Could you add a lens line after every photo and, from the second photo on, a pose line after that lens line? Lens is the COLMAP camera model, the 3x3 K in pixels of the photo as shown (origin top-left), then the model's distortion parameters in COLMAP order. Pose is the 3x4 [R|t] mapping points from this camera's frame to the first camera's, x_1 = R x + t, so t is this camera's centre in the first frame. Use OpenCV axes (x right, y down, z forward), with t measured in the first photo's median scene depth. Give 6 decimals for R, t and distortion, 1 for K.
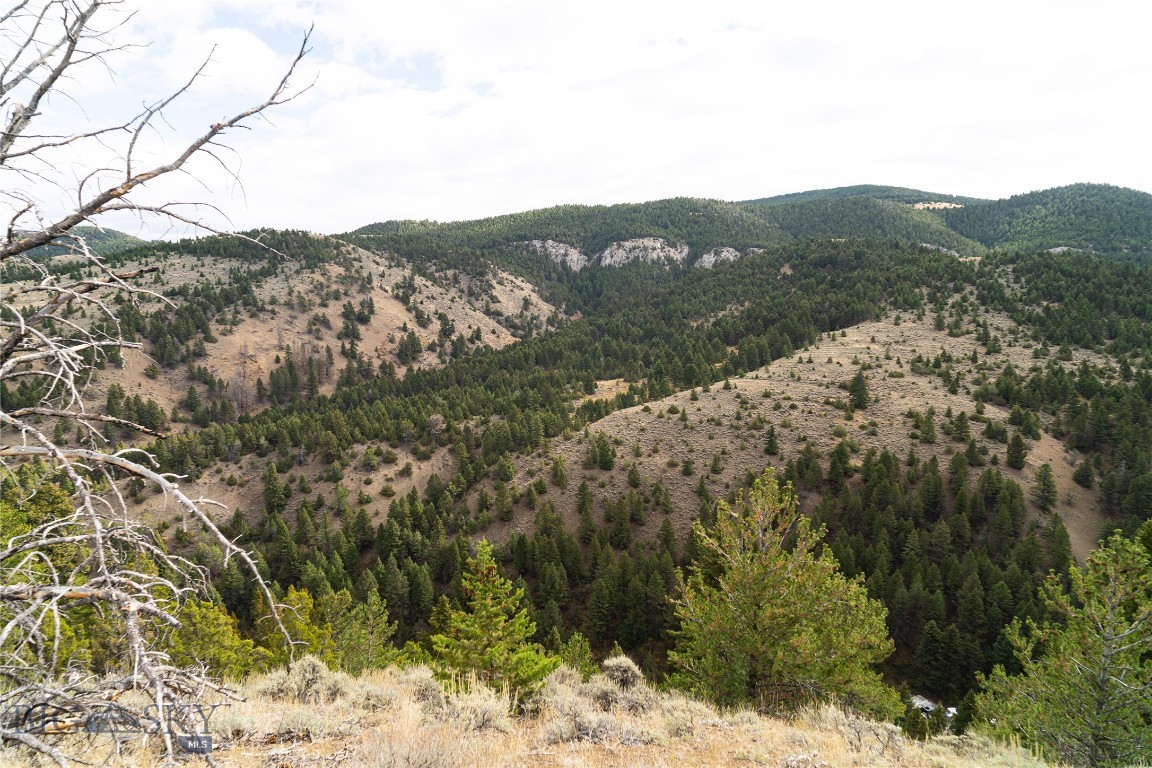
lens RADIAL K [[682.0, 0, 571.8], [0, 682.0, 383.2], [0, 0, 1]] dist [-0.012433, 0.013927]
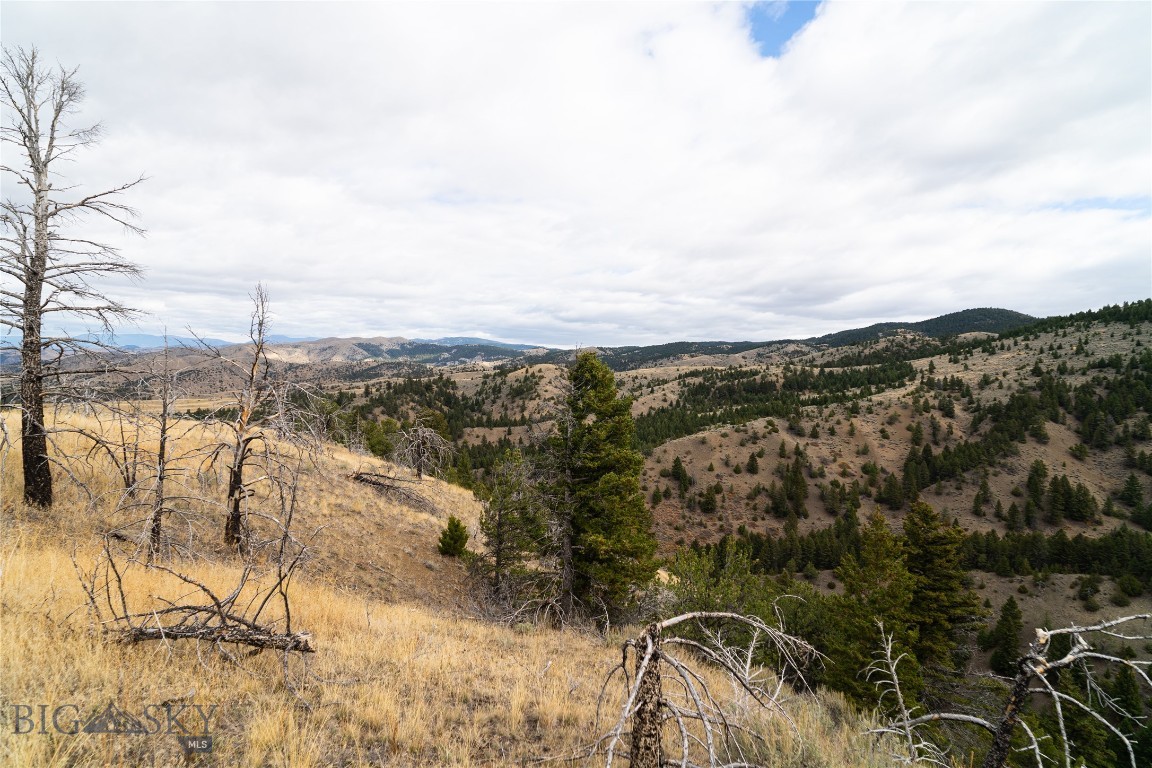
lens RADIAL K [[681.5, 0, 571.5], [0, 681.5, 386.5], [0, 0, 1]] dist [-0.008285, 0.011854]
pose [[0.417404, 0.028545, -0.908273, -0.093205], [-0.130962, 0.990962, -0.029041, 0.009737], [0.899235, 0.131071, 0.417370, 0.042198]]
